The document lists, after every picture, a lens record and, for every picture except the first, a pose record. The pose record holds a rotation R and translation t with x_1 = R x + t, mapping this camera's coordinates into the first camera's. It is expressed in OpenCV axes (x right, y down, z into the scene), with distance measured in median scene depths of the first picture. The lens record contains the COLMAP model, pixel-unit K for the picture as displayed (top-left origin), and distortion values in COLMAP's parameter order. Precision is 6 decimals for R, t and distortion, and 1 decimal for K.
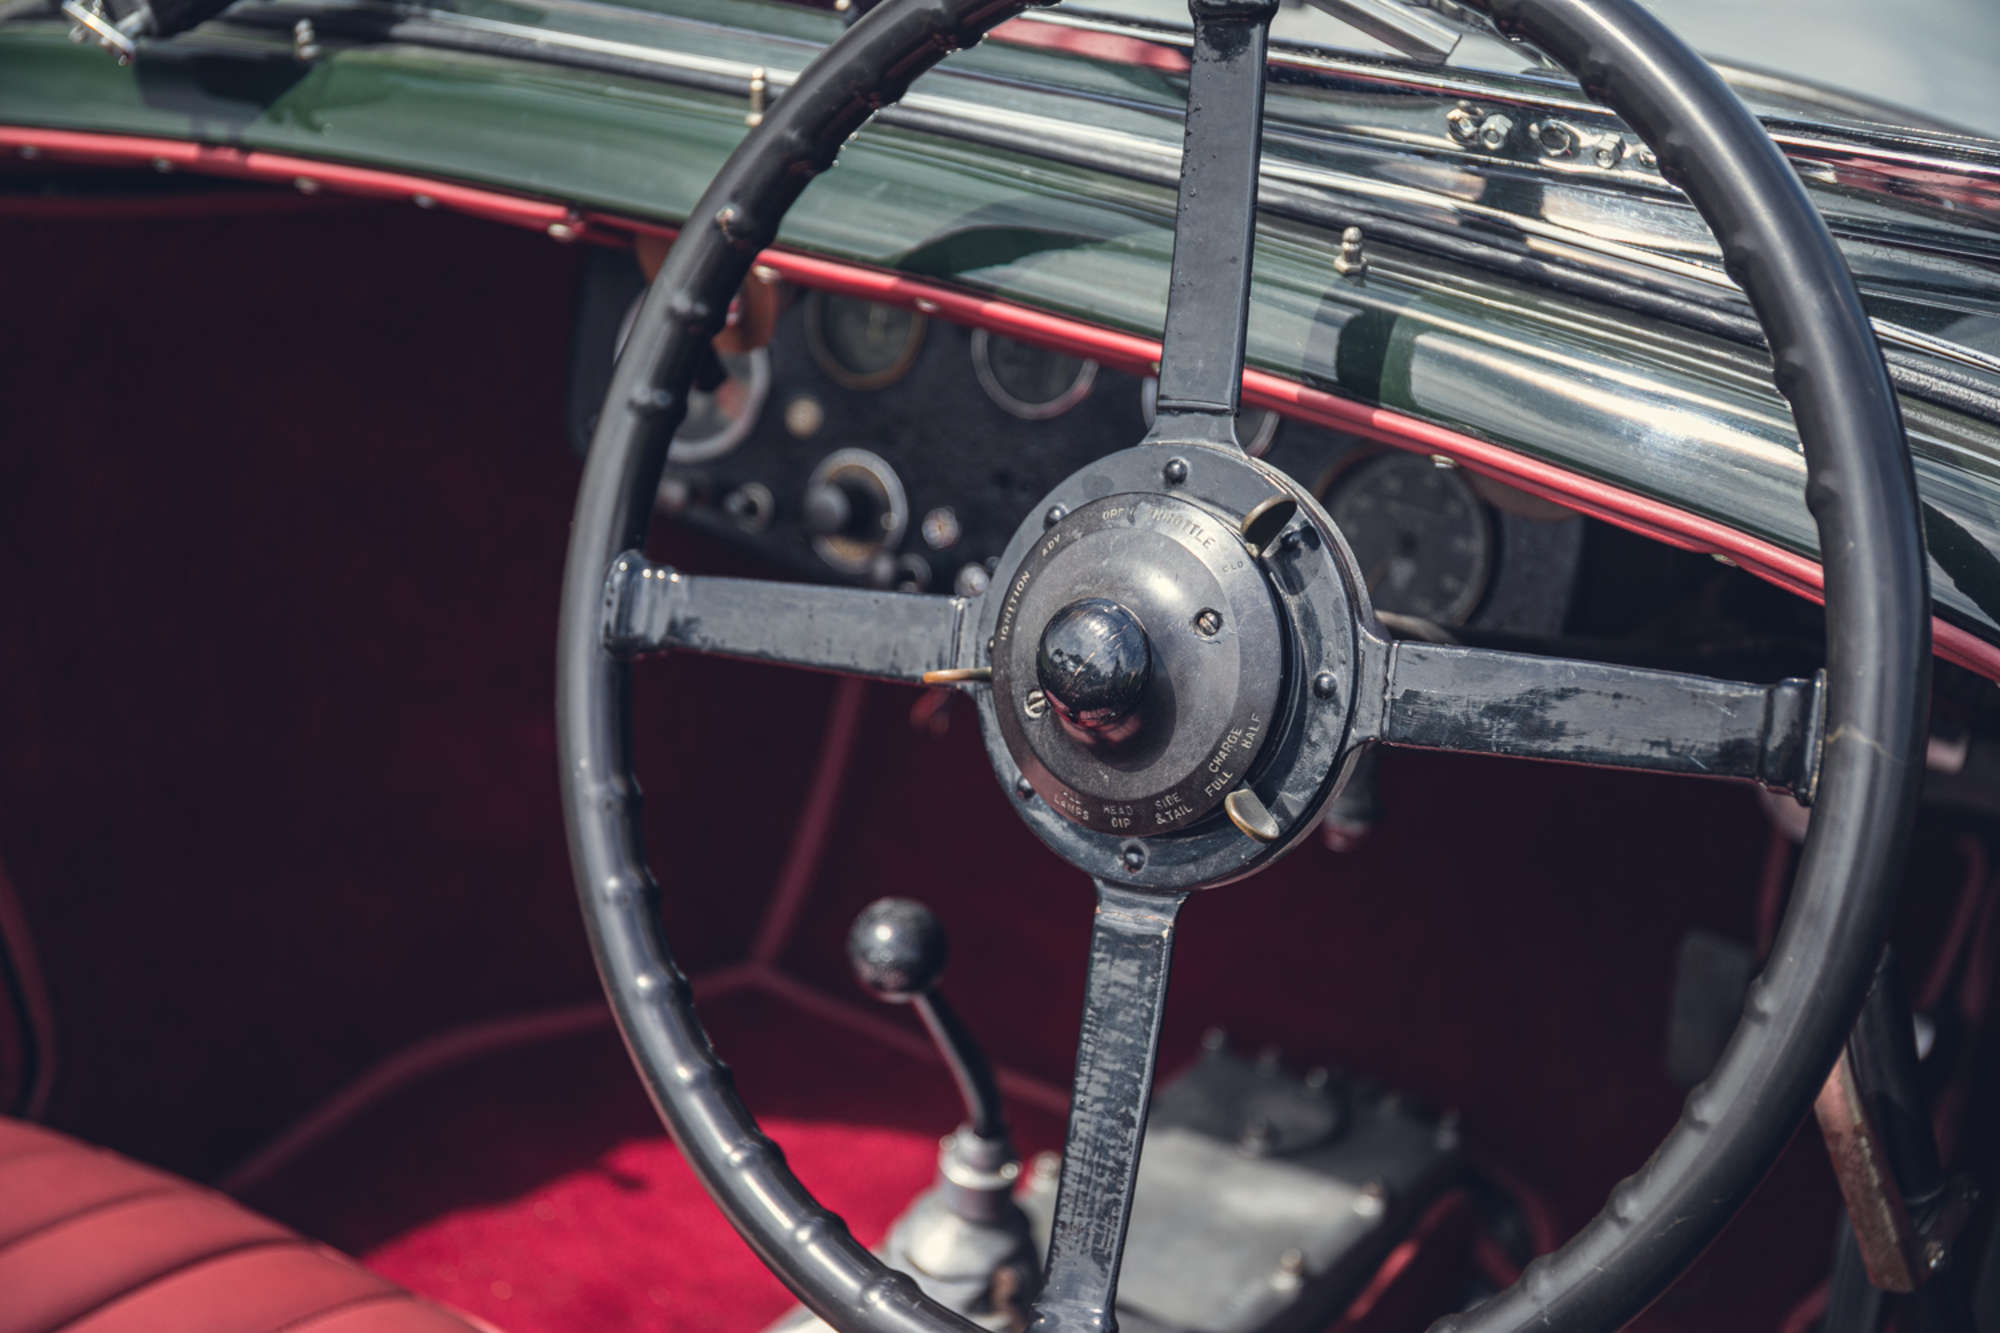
lens RADIAL K [[3113.4, 0, 1000.0], [0, 3113.4, 666.5], [0, 0, 1]] dist [0.025519, 0.082896]
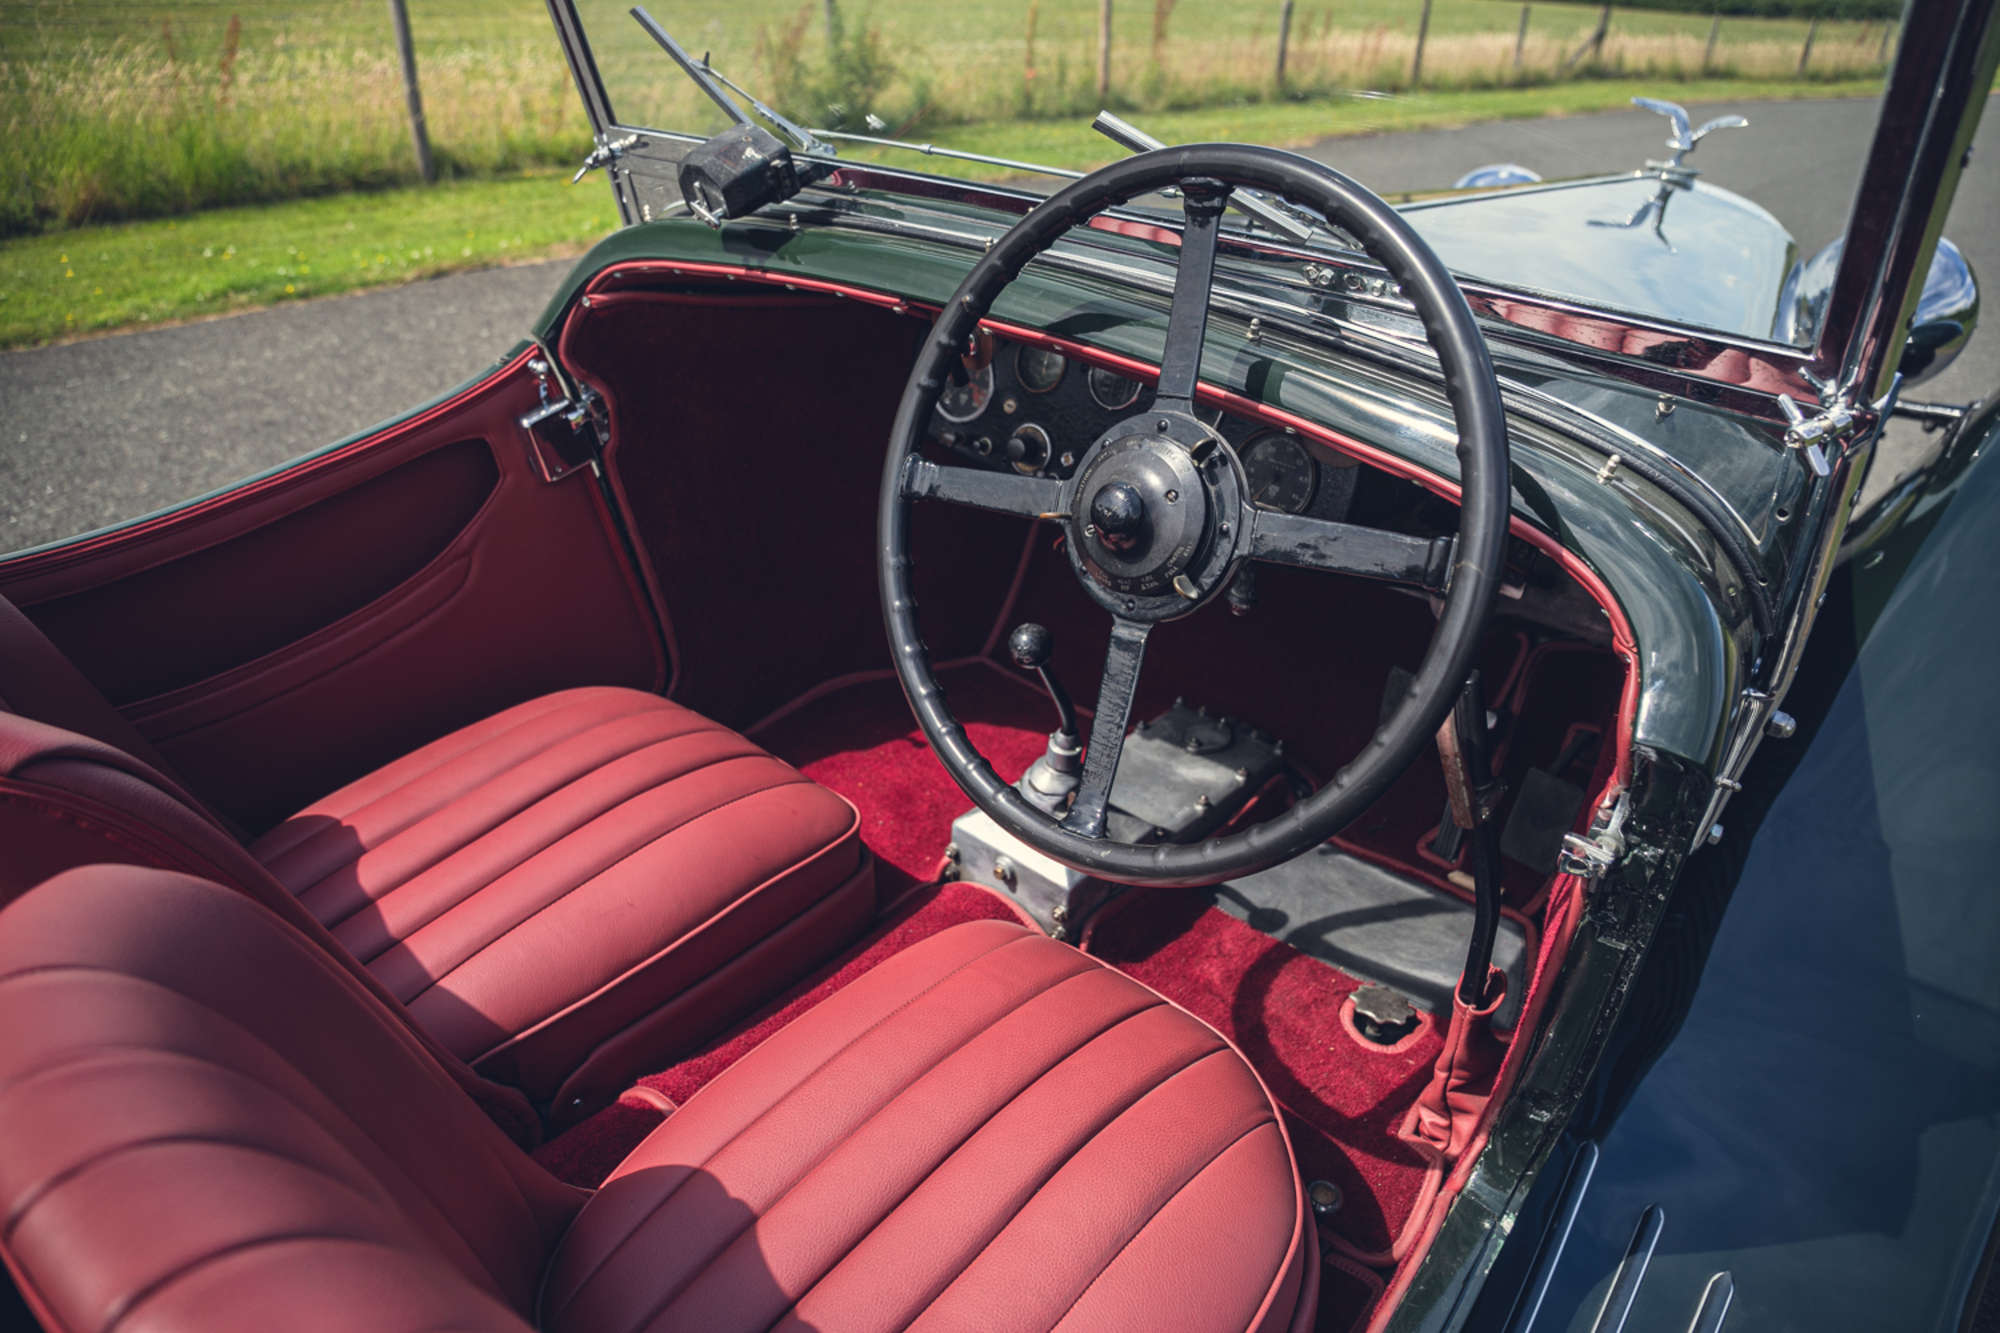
lens RADIAL K [[1328.1, 0, 1000.0], [0, 1328.1, 666.5], [0, 0, 1]] dist [-0.109262, 0.001062]
pose [[0.994211, 0.071002, -0.080648, 0.027111], [-0.063121, 0.993340, 0.096388, 0.018970], [0.086954, -0.090739, 0.992071, 0.070718]]
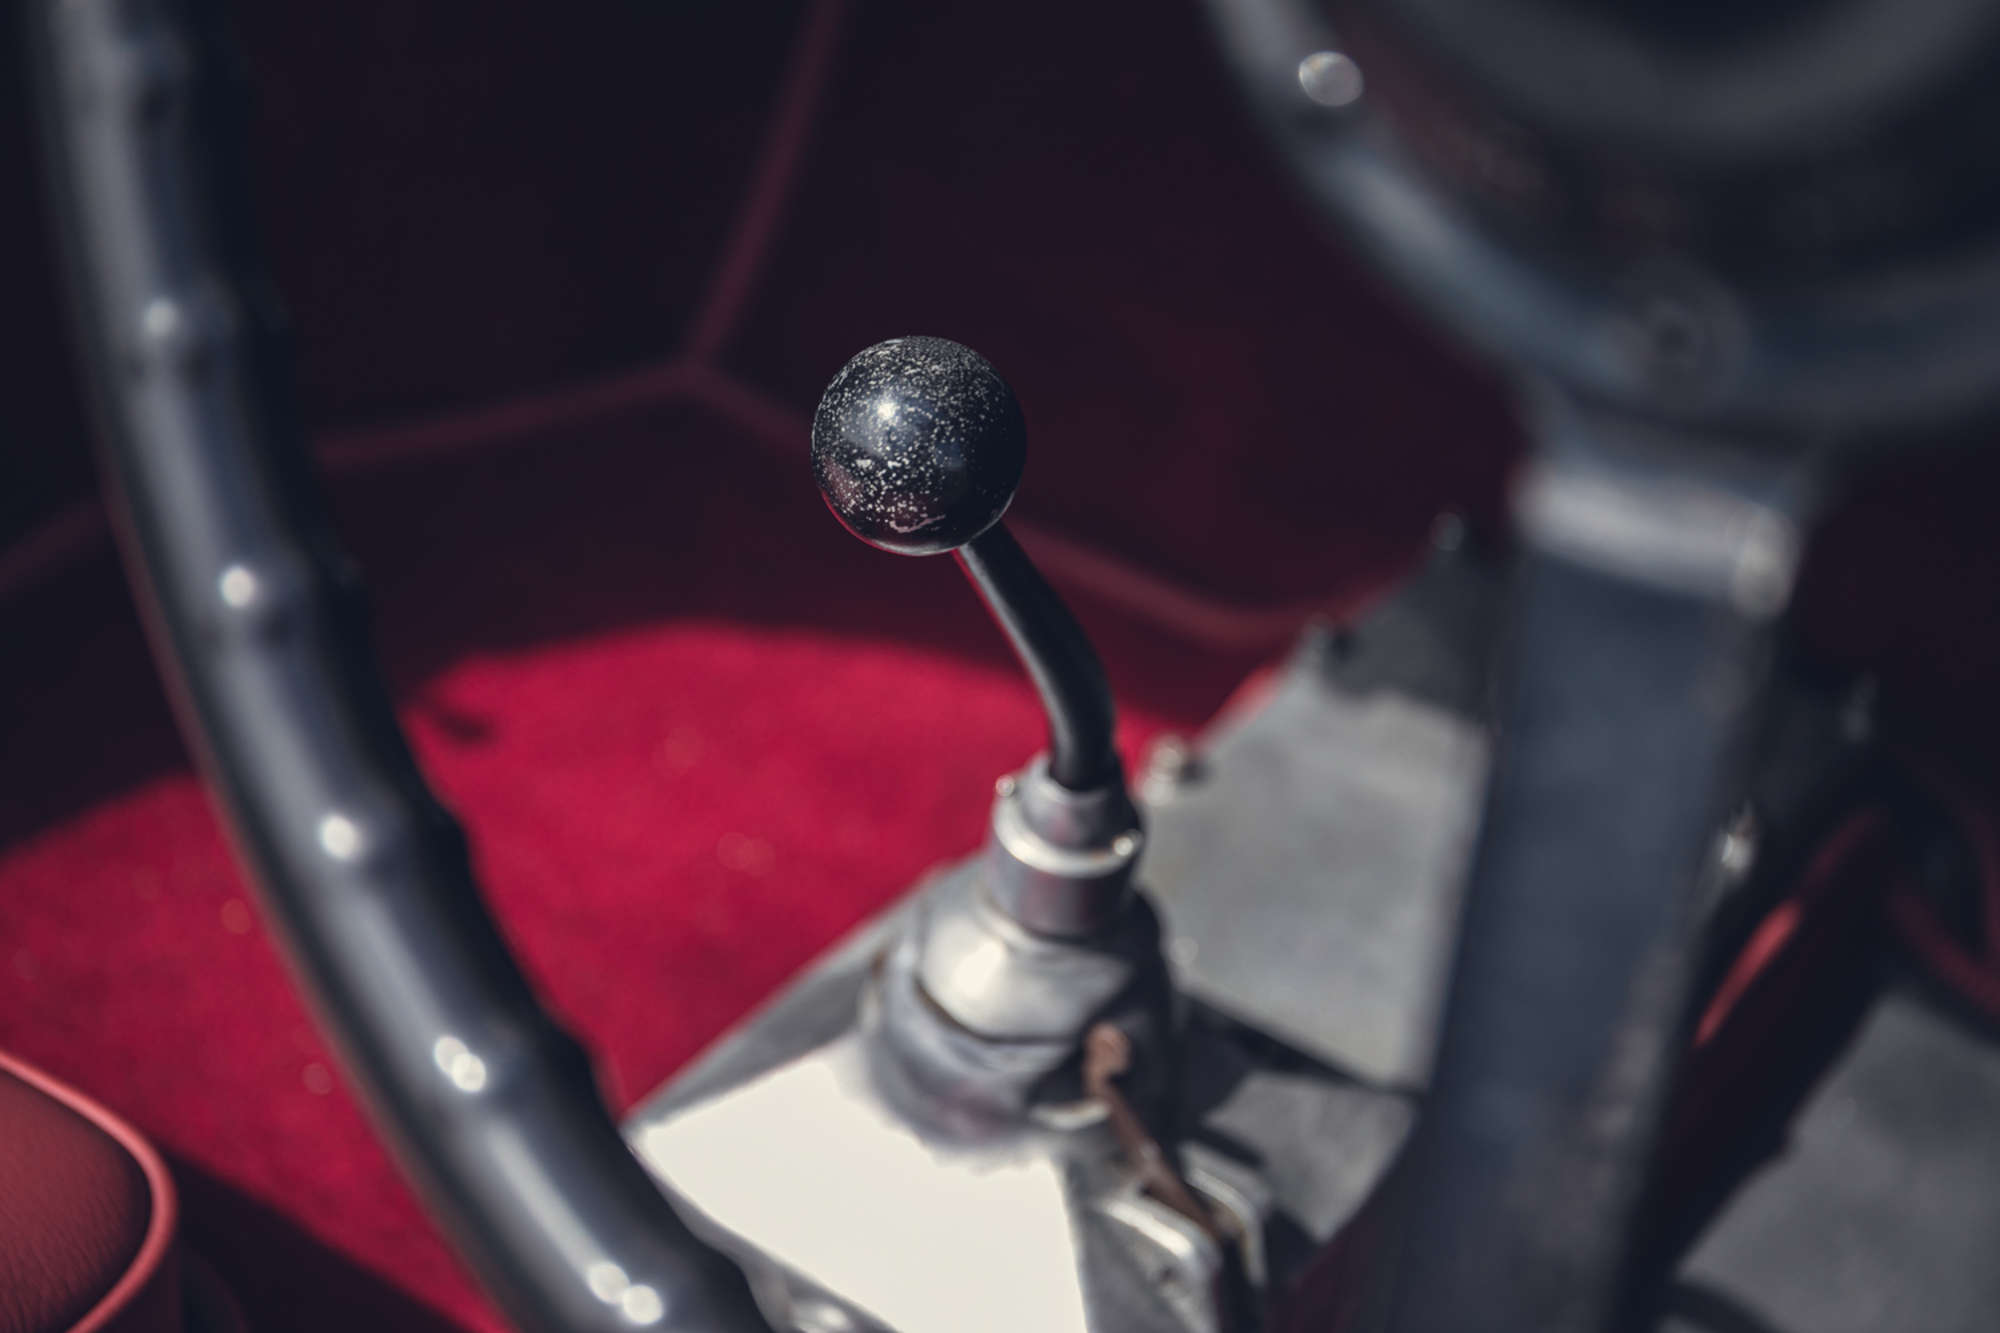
lens RADIAL K [[3645.1, 0, 1000.0], [0, 3645.1, 666.5], [0, 0, 1]] dist [-0.021282, -0.035390]
pose [[0.999490, 0.031504, -0.005221, -0.020185], [-0.029851, 0.979800, 0.197737, 0.021108], [0.011345, -0.197480, 0.980241, 0.566769]]
